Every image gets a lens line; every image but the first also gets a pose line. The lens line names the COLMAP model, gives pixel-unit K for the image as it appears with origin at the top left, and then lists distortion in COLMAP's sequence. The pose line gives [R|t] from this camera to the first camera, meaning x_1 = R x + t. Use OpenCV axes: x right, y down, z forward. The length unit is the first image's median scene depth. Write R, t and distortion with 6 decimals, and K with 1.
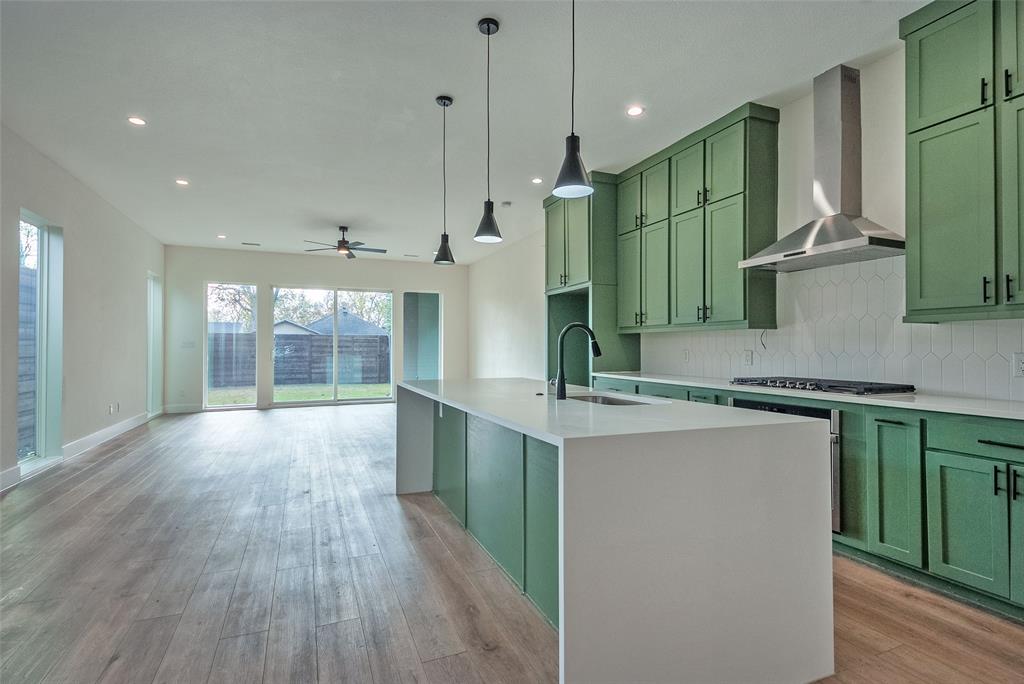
lens RADIAL K [[494.5, 0, 497.2], [0, 494.5, 341.3], [0, 0, 1]] dist [0.033883, -0.023358]
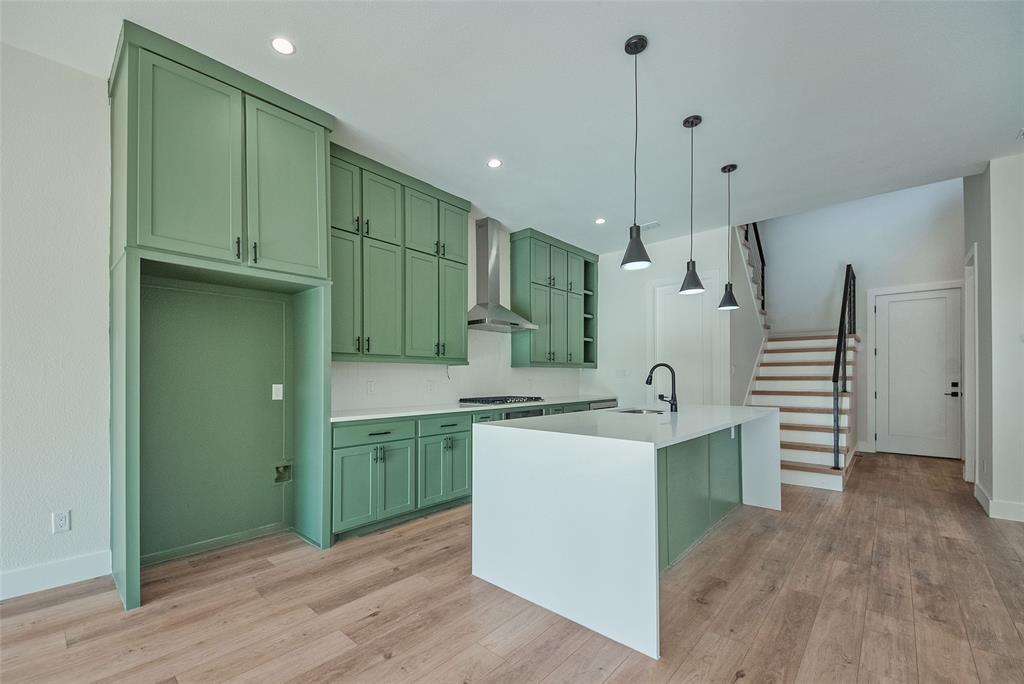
lens RADIAL K [[424.0, 0, 485.4], [0, 424.0, 376.9], [0, 0, 1]] dist [0.032306, -0.019109]
pose [[-0.424618, 0.001168, 0.905372, -0.581500], [-0.008979, 0.999945, -0.005501, 0.012785], [-0.905328, -0.010466, -0.424584, 1.459285]]
